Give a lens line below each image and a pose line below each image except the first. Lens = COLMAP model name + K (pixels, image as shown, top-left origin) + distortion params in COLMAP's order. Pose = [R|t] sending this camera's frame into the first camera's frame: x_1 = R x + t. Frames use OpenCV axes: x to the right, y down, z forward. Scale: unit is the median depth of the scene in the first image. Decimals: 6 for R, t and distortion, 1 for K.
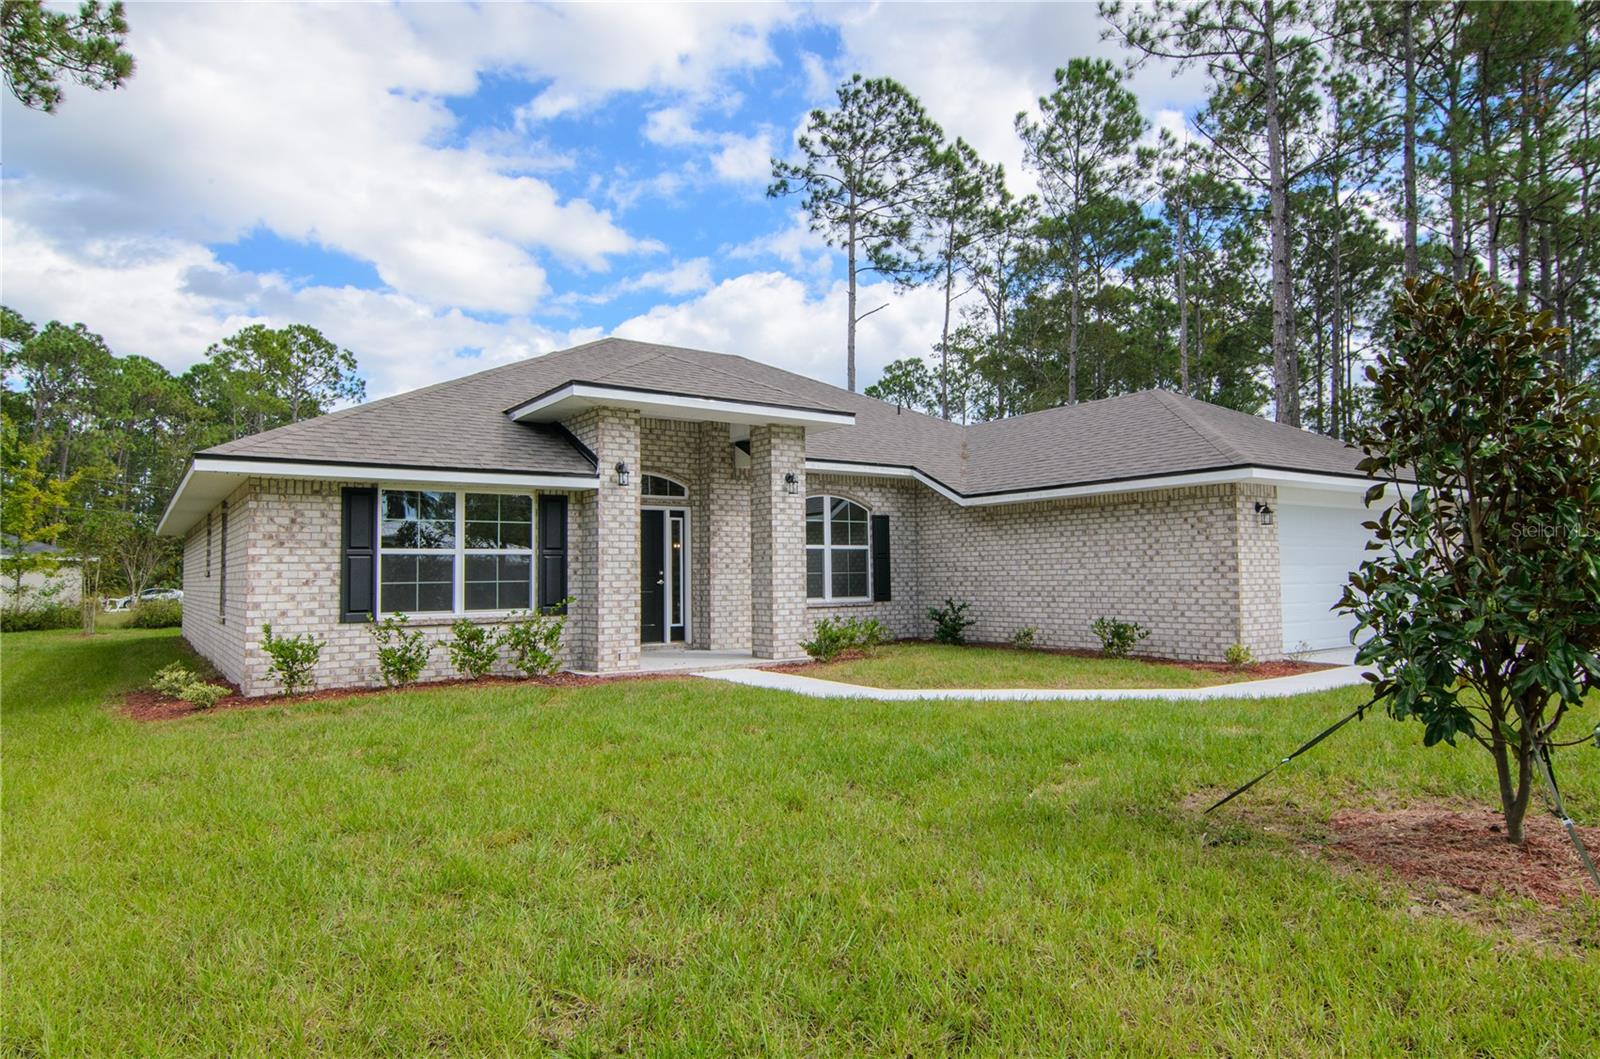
lens RADIAL K [[985.2, 0, 782.5], [0, 985.2, 528.6], [0, 0, 1]] dist [-0.010430, -0.001667]
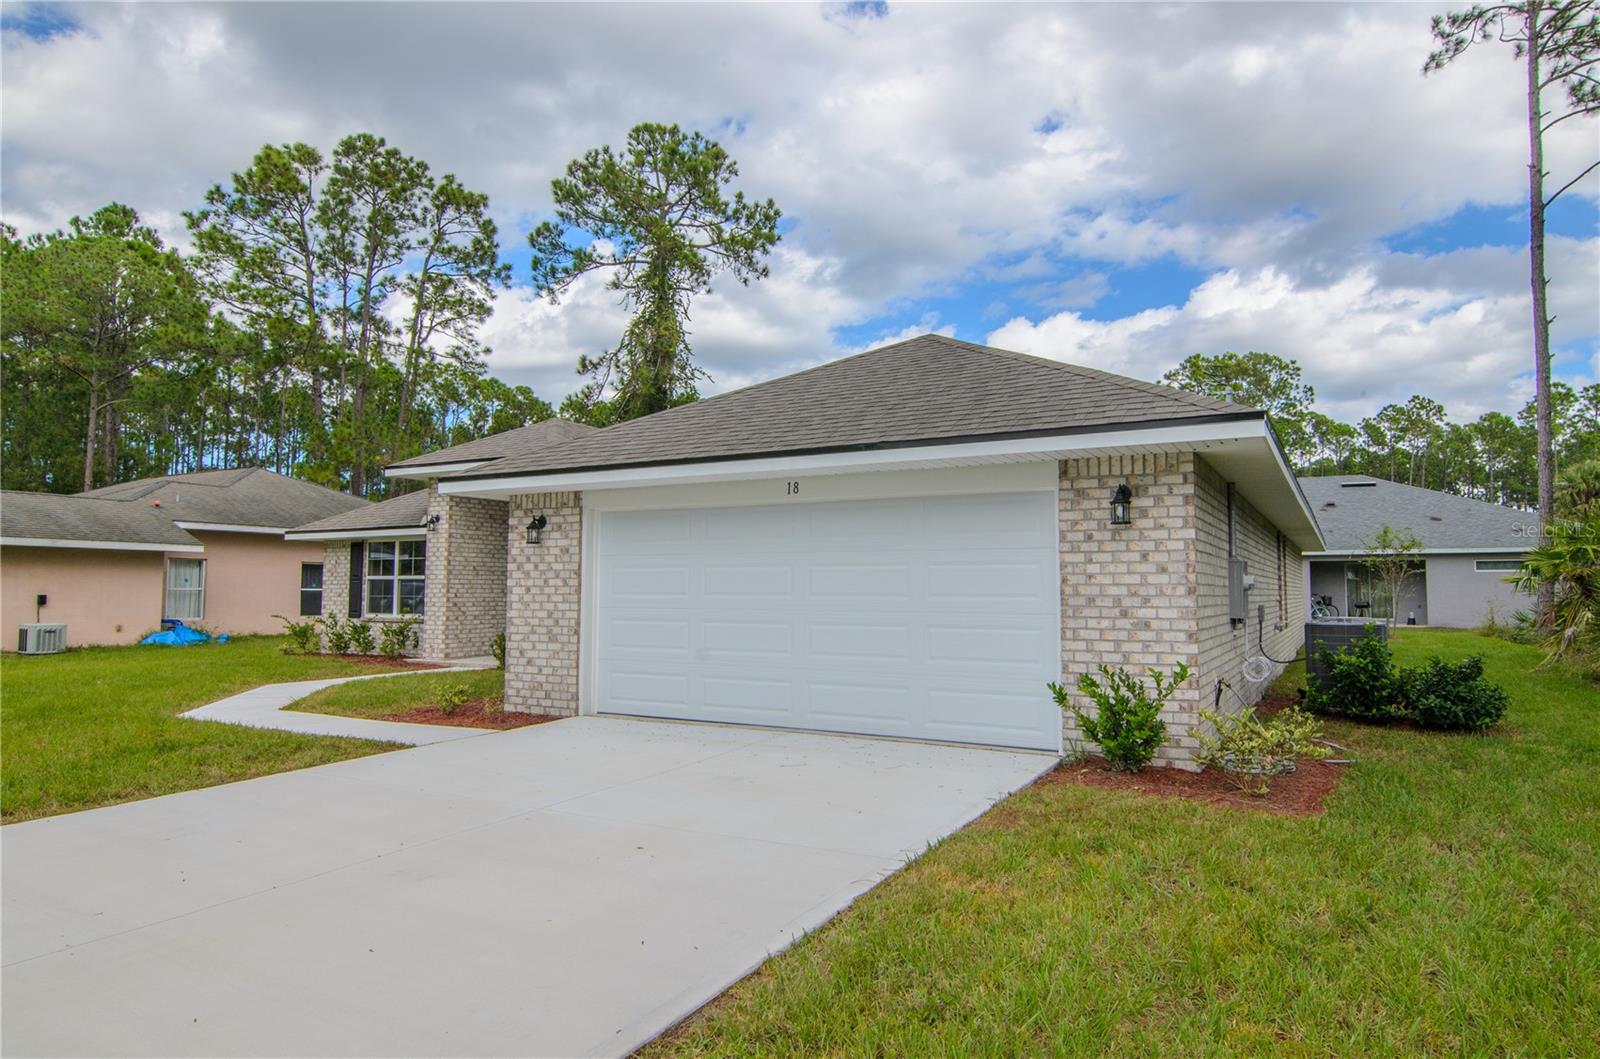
lens RADIAL K [[985.2, 0, 810.6], [0, 985.2, 513.1], [0, 0, 1]] dist [-0.010430, -0.001667]
pose [[0.426961, -0.058311, -0.902388, 1.245430], [0.034198, 0.998246, -0.048324, 0.016917], [0.903623, -0.010227, 0.428206, 0.811532]]
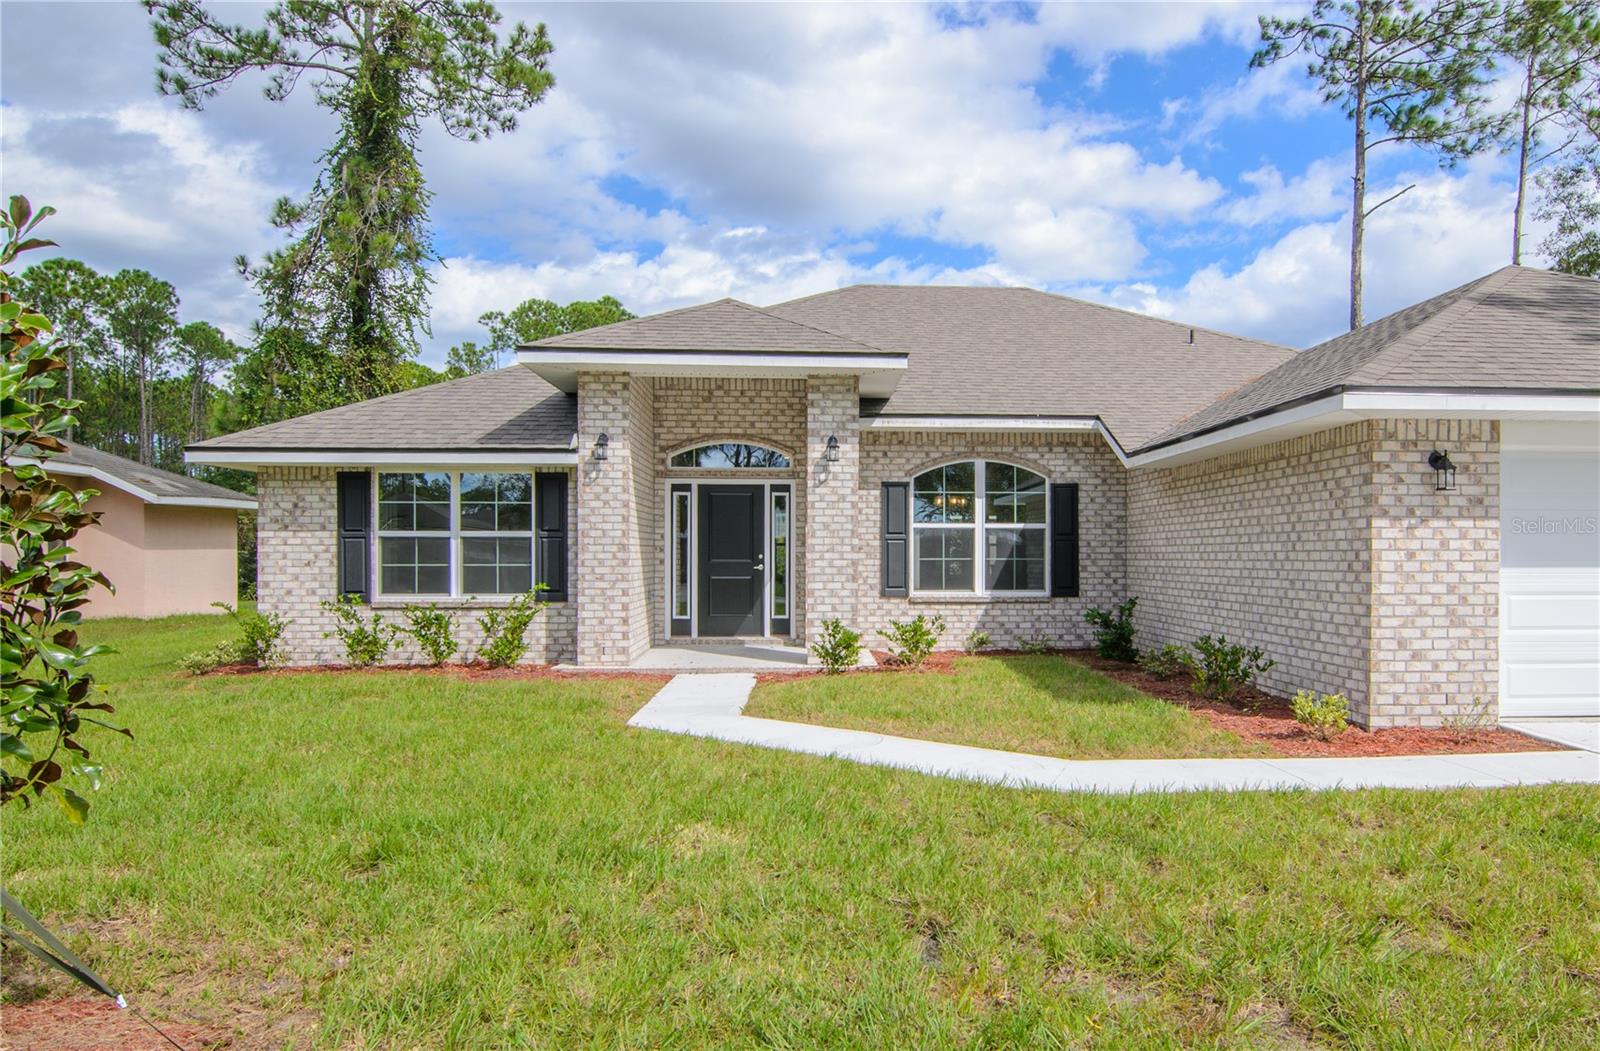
lens RADIAL K [[1076.0, 0, 840.8], [0, 1076.0, 561.0], [0, 0, 1]] dist [-0.007841, 0.000732]
pose [[0.846242, 0.016496, -0.532544, 0.494540], [0.014322, 0.998455, 0.053686, -0.001278], [0.532607, -0.053059, 0.844698, 0.264808]]
